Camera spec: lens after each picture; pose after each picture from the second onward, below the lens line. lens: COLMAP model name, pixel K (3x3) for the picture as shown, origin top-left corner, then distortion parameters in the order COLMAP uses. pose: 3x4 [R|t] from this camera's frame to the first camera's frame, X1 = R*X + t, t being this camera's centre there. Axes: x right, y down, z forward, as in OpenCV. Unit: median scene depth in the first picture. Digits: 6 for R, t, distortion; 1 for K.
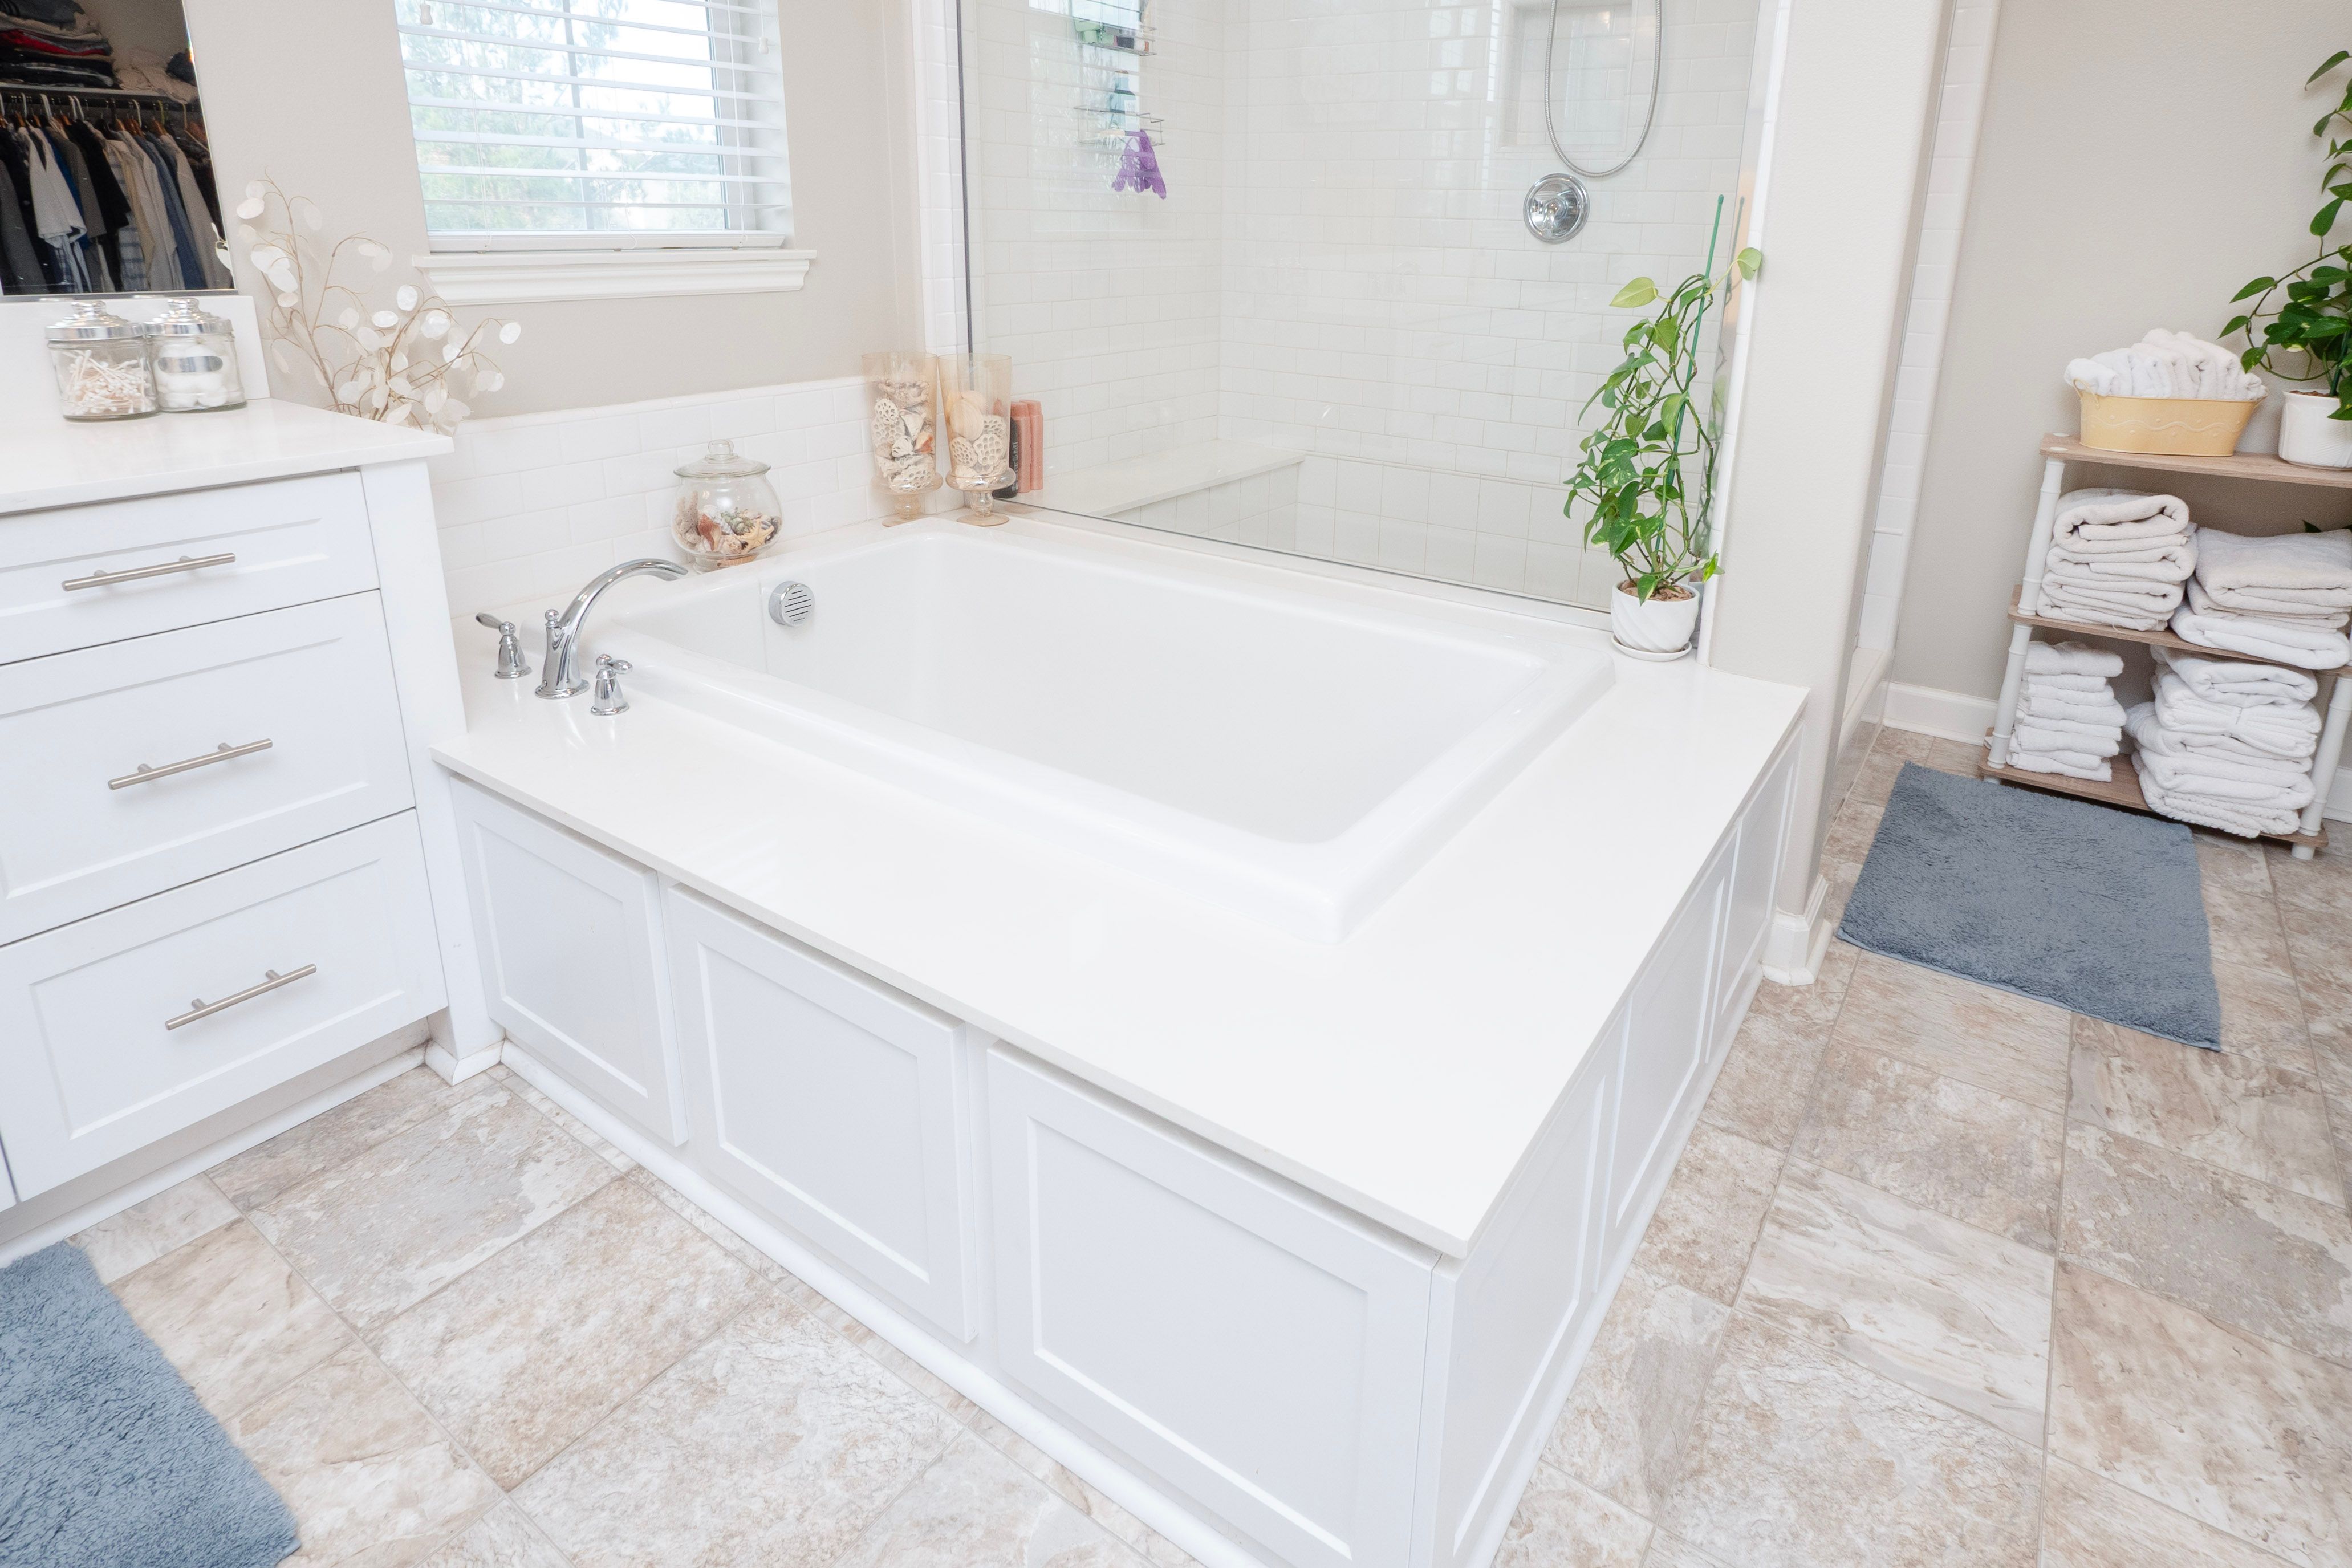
lens RADIAL K [[1283.3, 0, 1166.8], [0, 1283.3, 588.2], [0, 0, 1]] dist [0.000161, -0.001043]
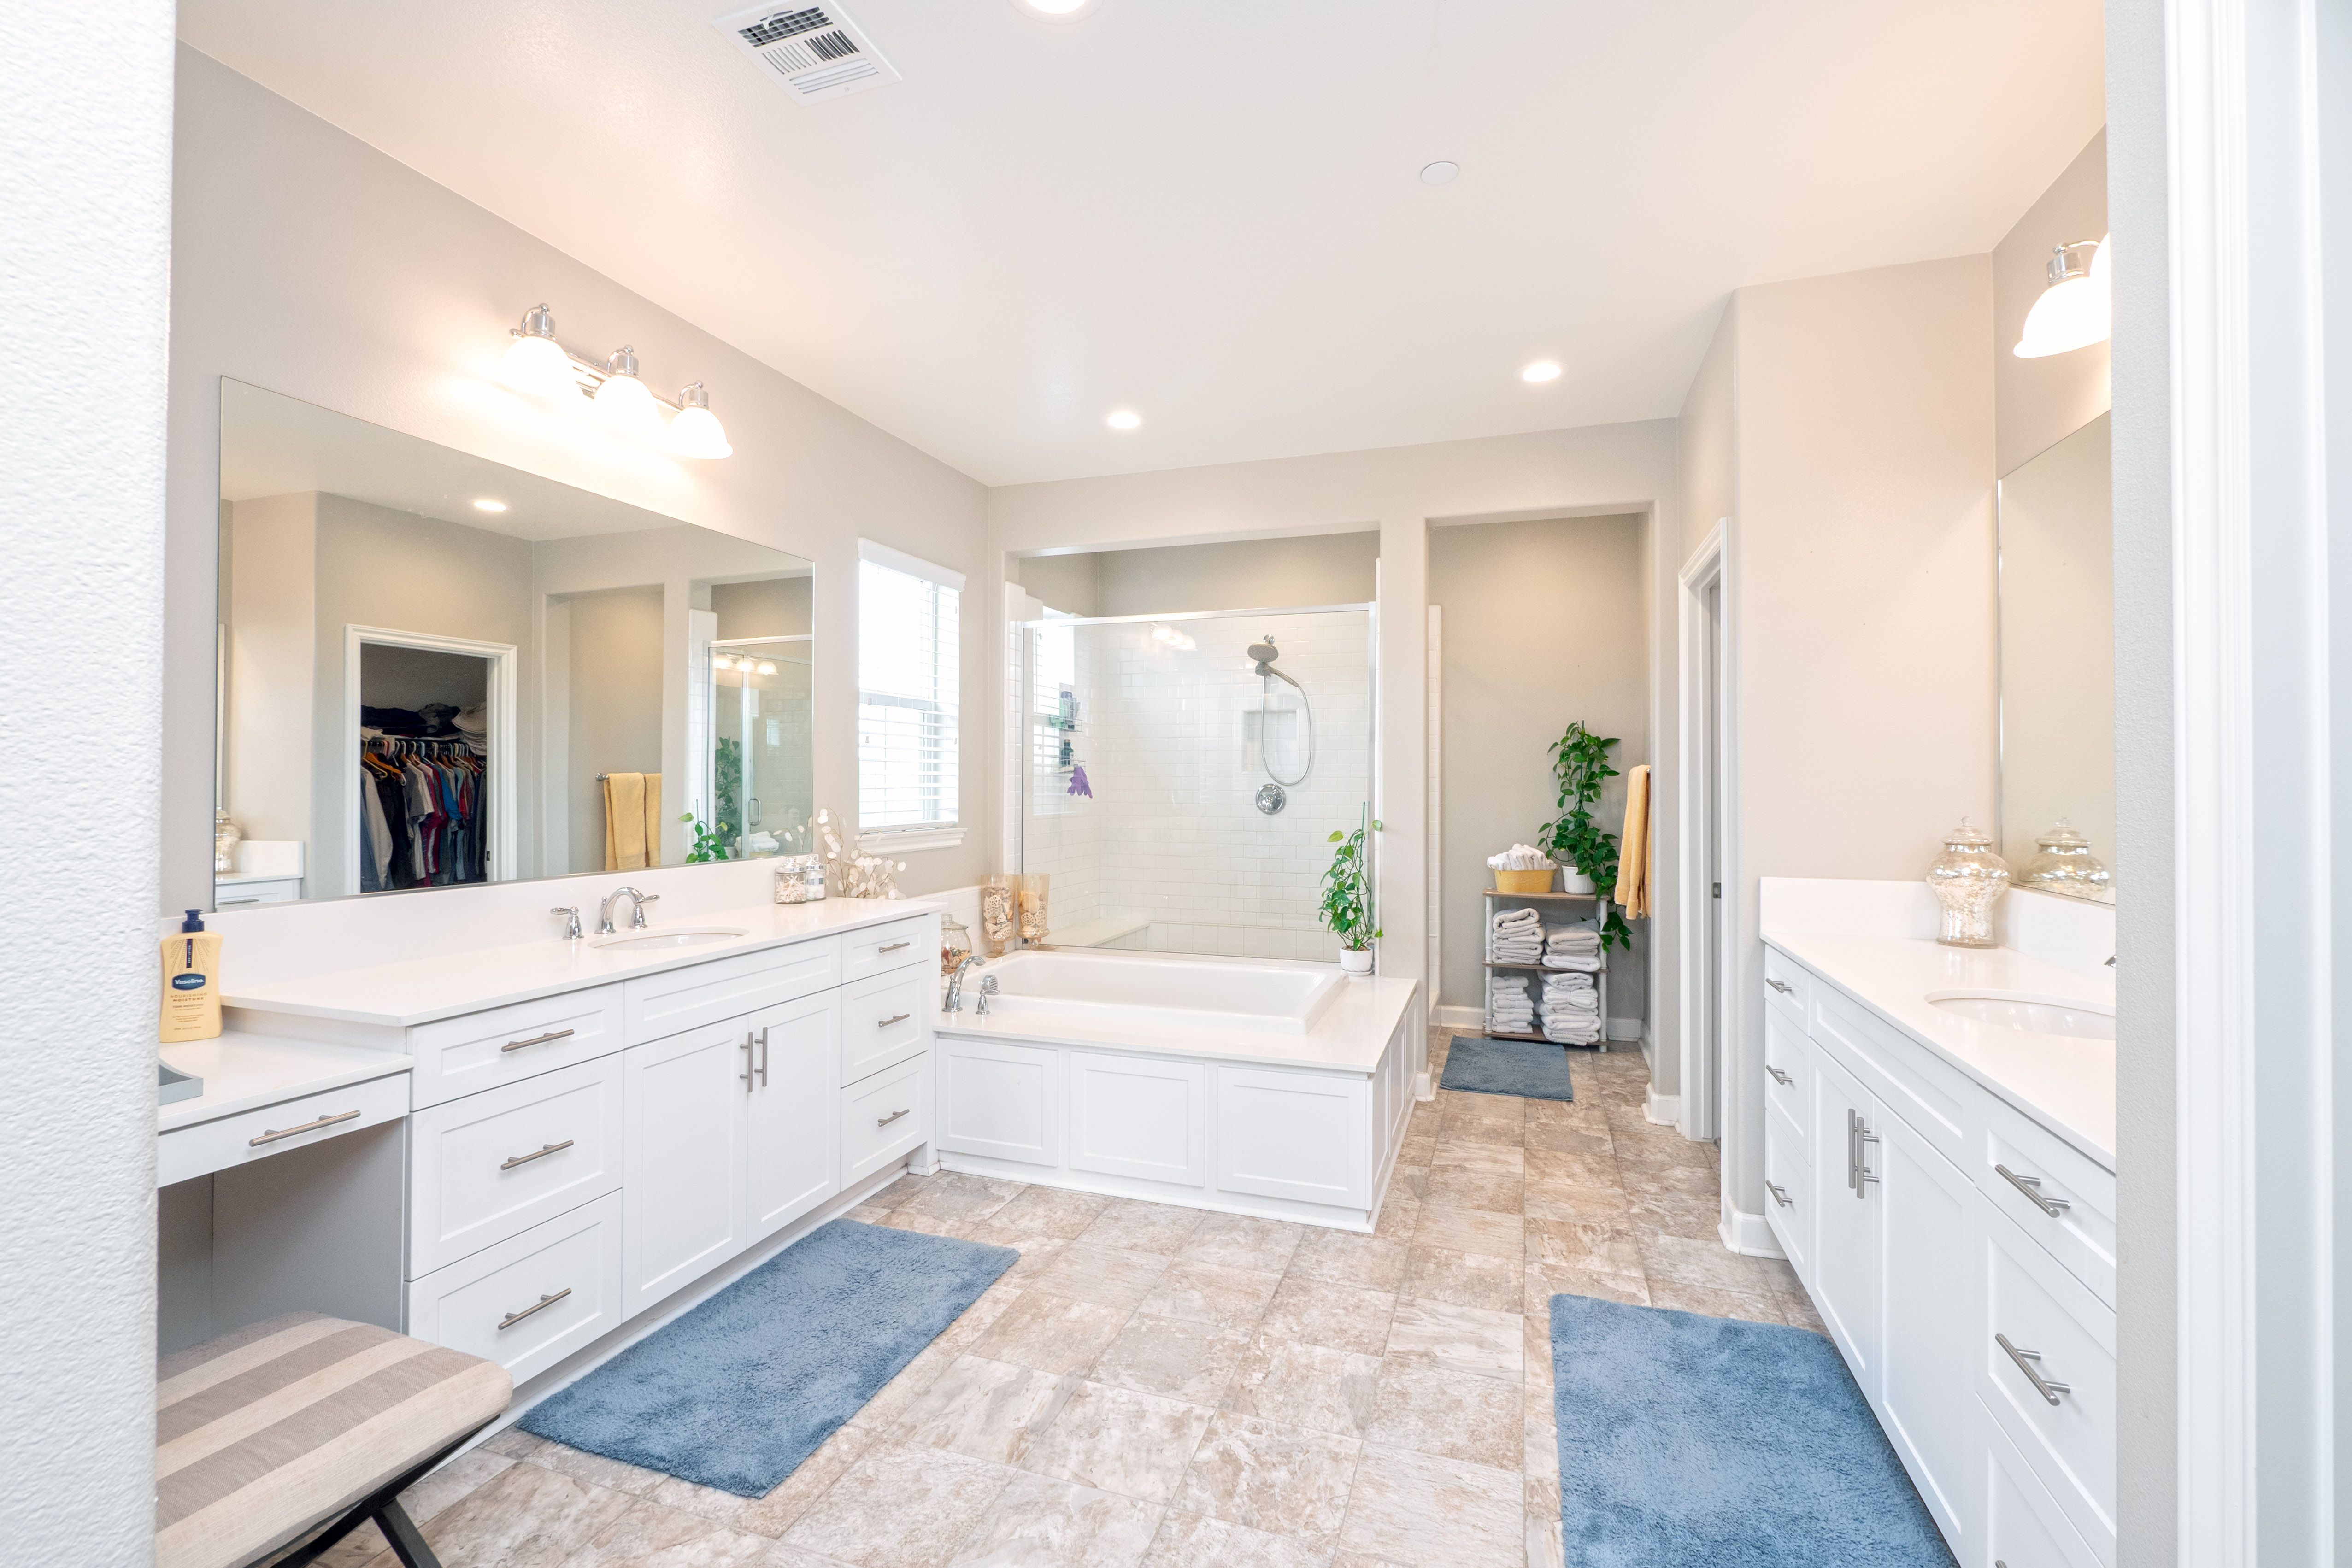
lens RADIAL K [[1065.3, 0, 1128.3], [0, 1065.3, 797.6], [0, 0, 1]] dist [-0.004675, 0.000251]
pose [[0.965765, -0.020545, 0.258605, -0.593241], [0.087913, 0.963793, -0.251741, 0.205242], [-0.244070, 0.265858, 0.932604, -0.941315]]
